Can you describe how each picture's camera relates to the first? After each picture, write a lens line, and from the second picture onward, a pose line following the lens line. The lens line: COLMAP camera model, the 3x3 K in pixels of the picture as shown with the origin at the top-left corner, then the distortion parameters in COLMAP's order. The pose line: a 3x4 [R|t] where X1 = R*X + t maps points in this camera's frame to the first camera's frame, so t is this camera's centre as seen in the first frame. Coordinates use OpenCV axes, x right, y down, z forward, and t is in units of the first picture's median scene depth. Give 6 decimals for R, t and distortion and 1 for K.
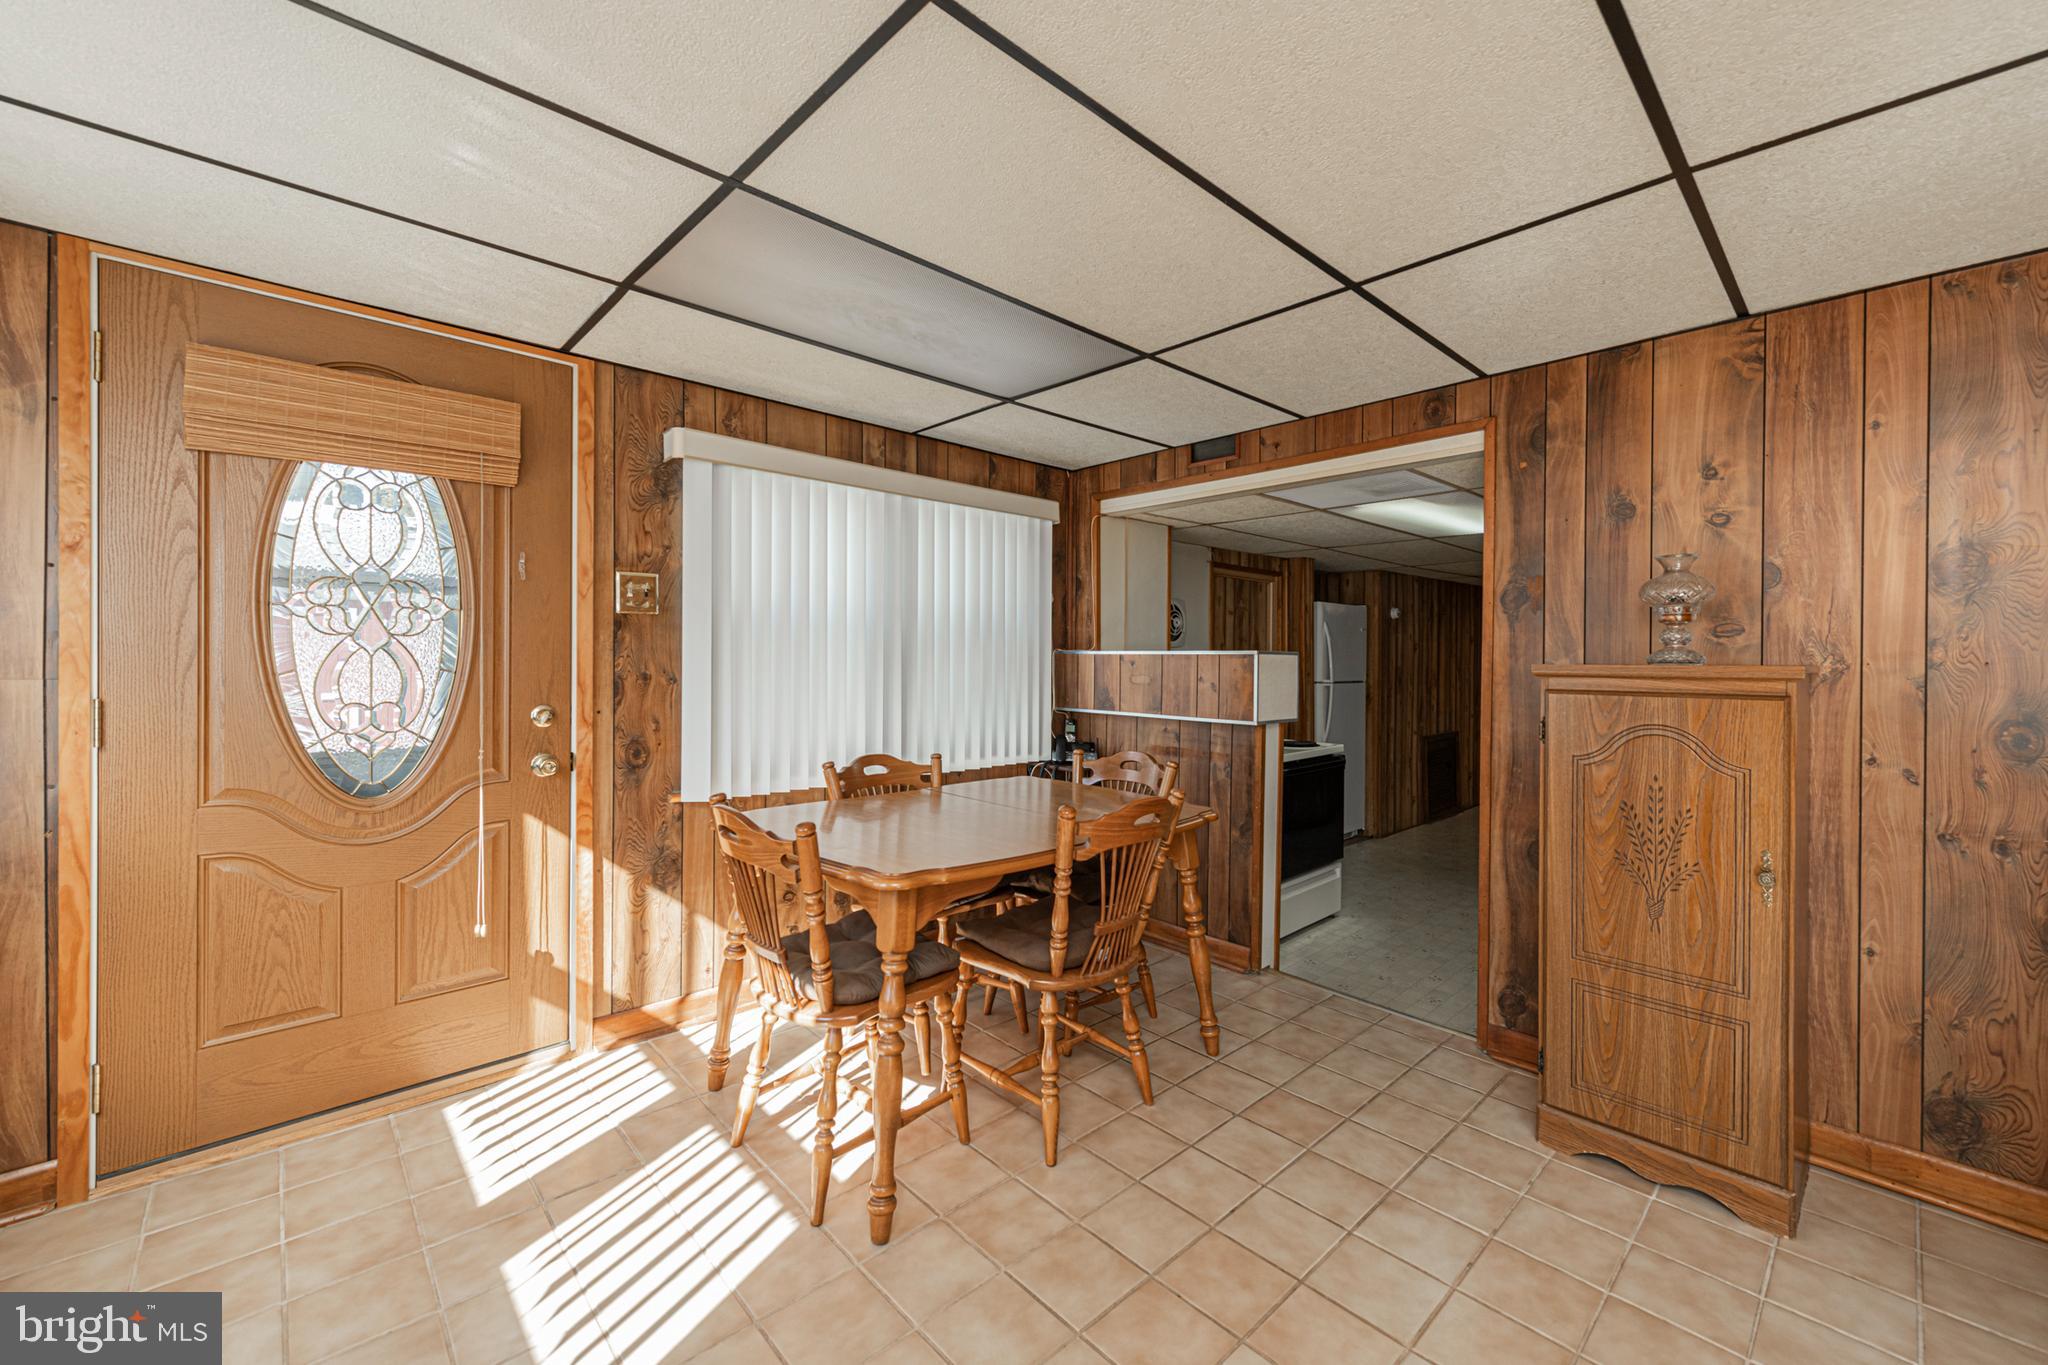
lens RADIAL K [[813.5, 0, 1042.2], [0, 813.5, 658.7], [0, 0, 1]] dist [0.015334, -0.001325]
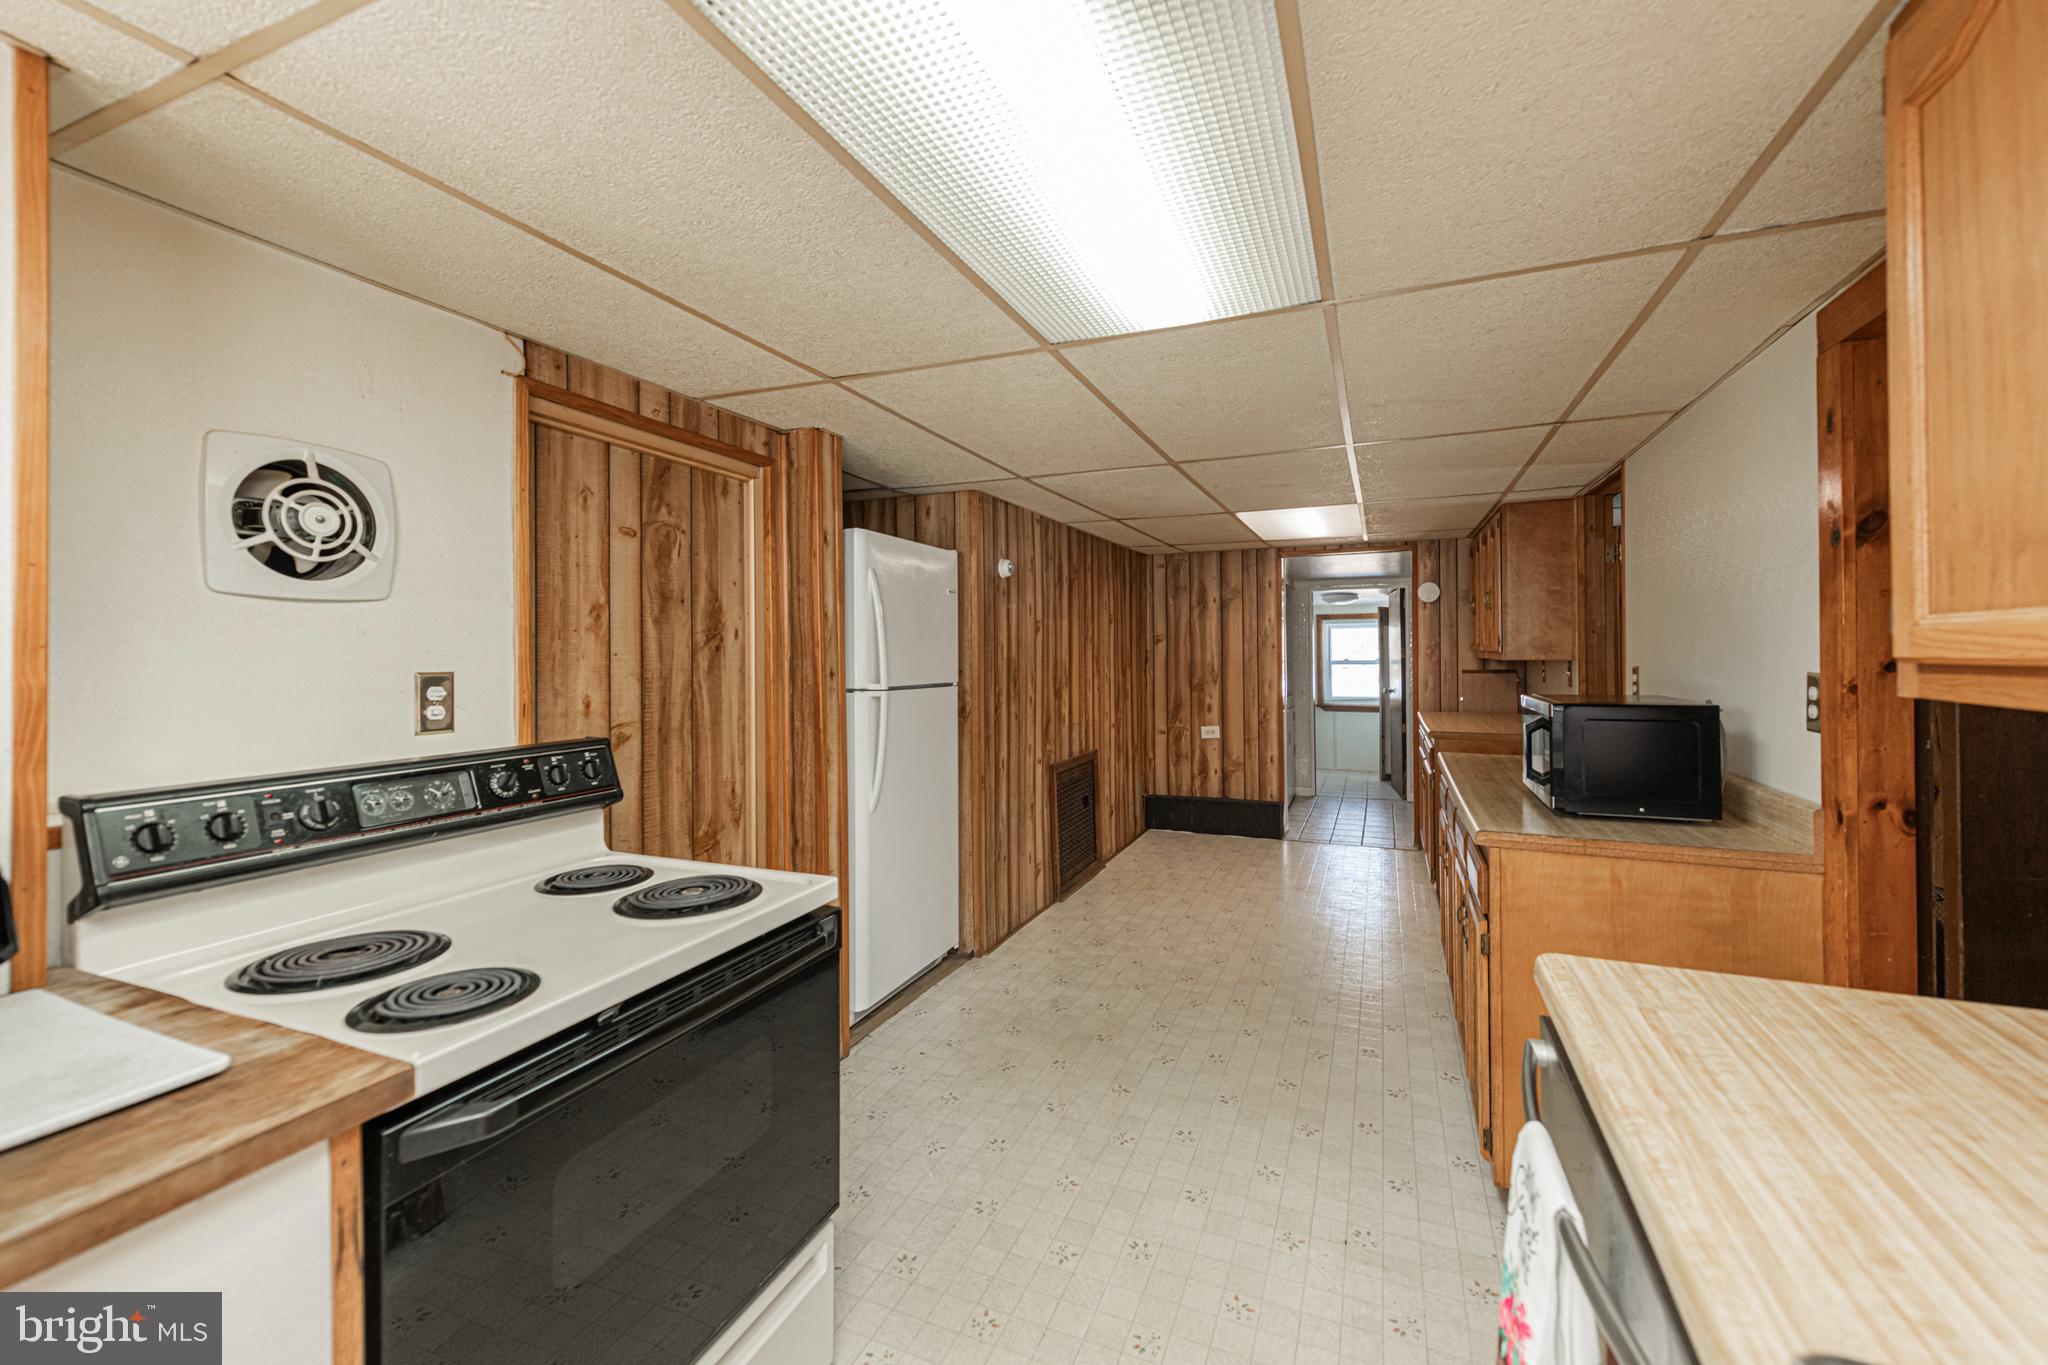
lens RADIAL K [[813.5, 0, 1064.3], [0, 813.5, 648.4], [0, 0, 1]] dist [0.015334, -0.001325]
pose [[0.900073, -0.011827, 0.435578, 0.500123], [0.015911, 0.999857, -0.005729, 0.017900], [-0.435448, 0.012087, 0.900133, 1.053221]]
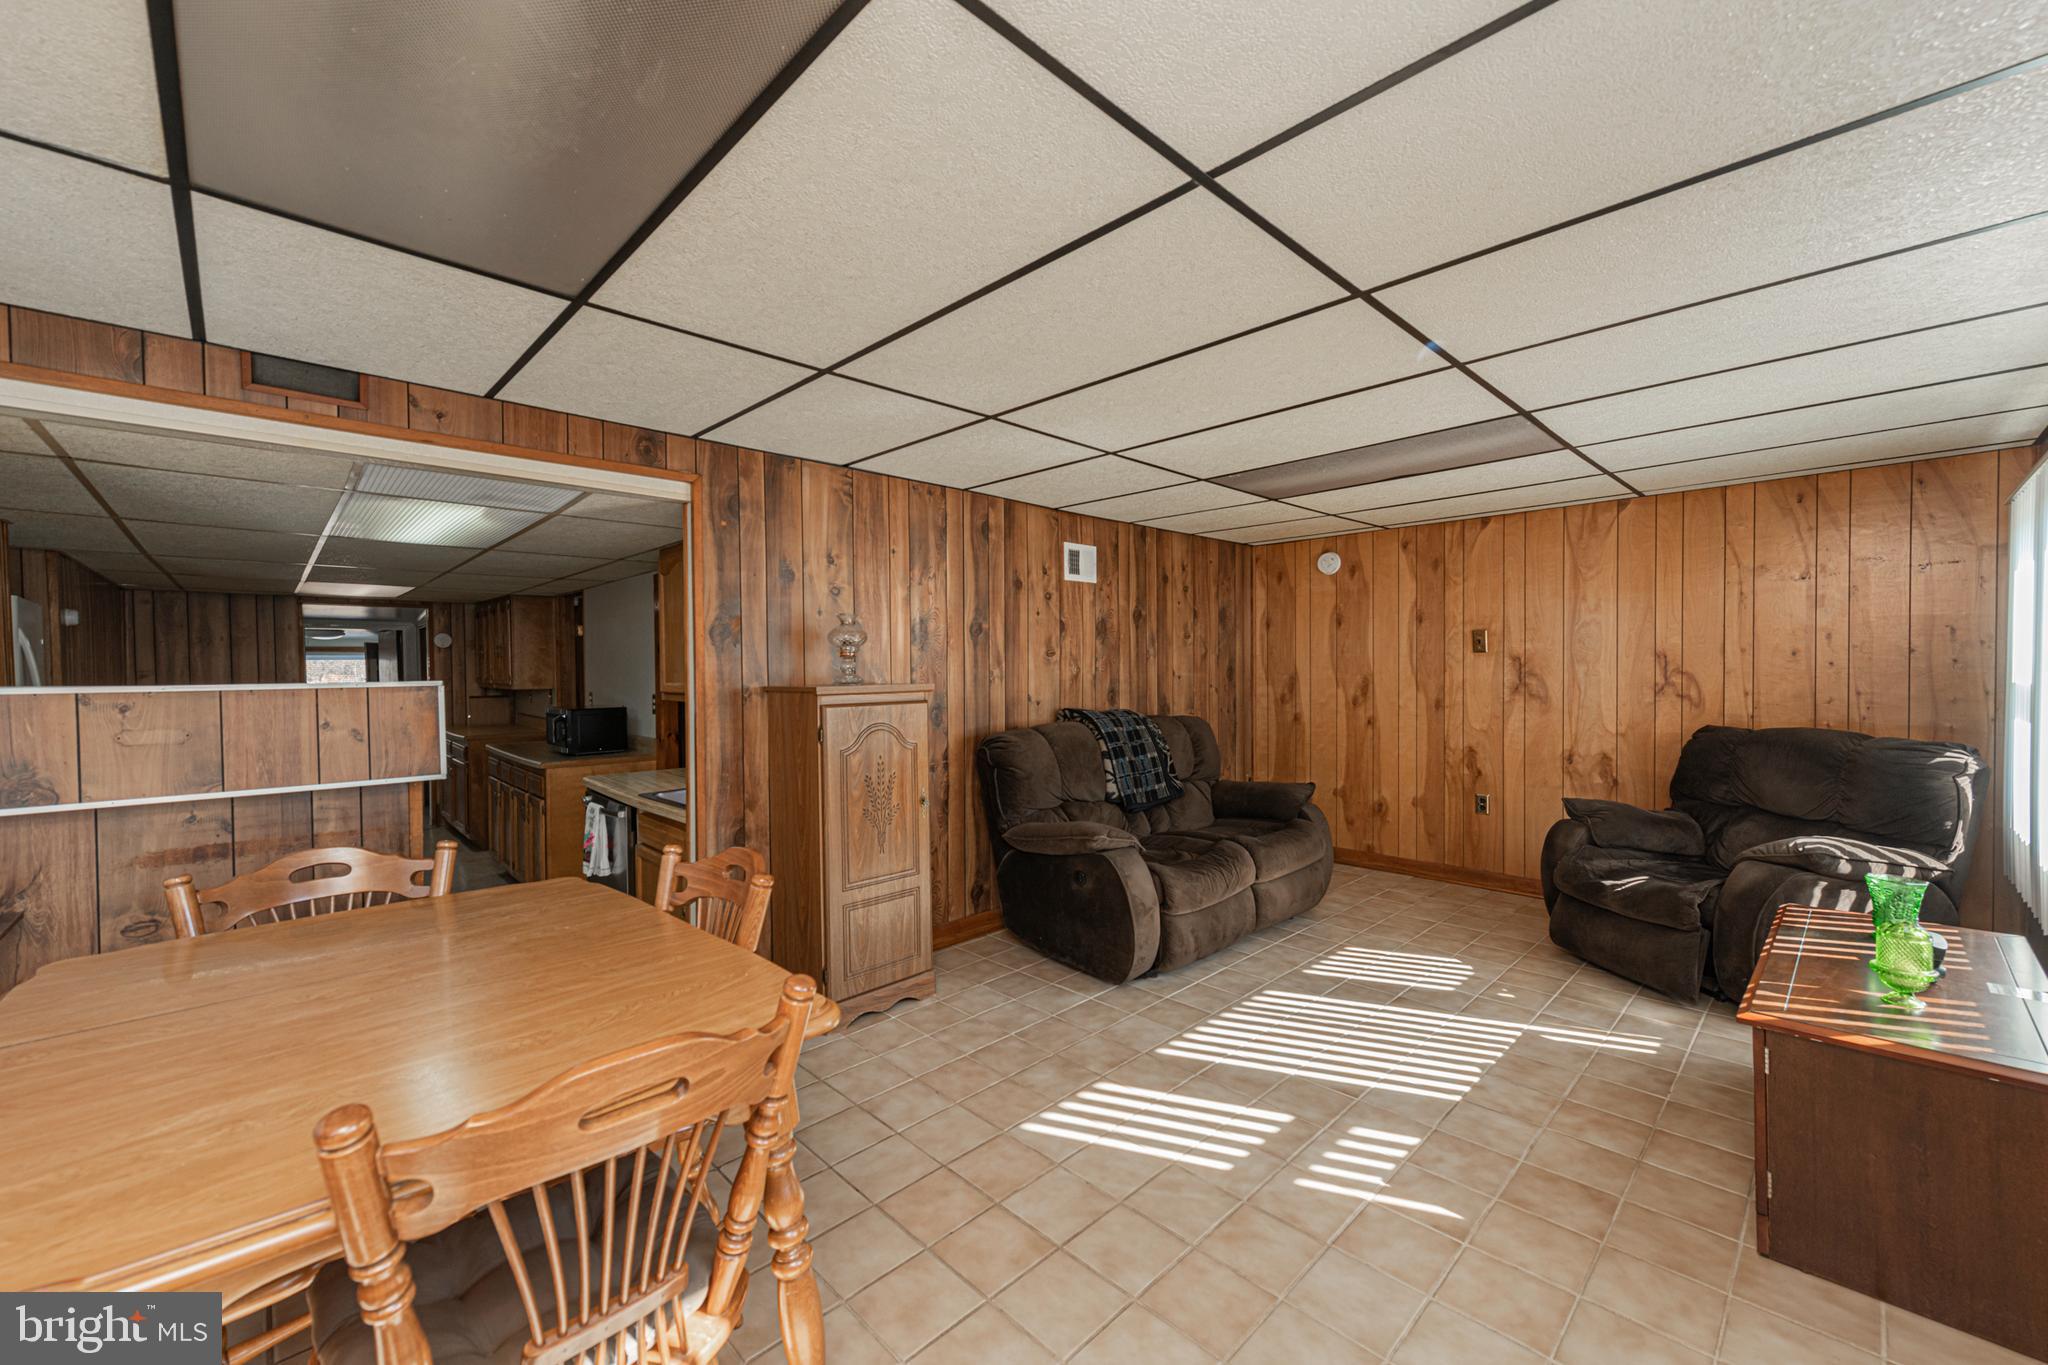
lens RADIAL K [[813.5, 0, 1019.8], [0, 813.5, 678.8], [0, 0, 1]] dist [0.015334, -0.001325]
pose [[-0.010788, -0.023382, 0.999668, -0.599163], [0.011146, 0.999662, 0.023502, -0.028578], [-0.999880, 0.011396, -0.010524, 0.547410]]
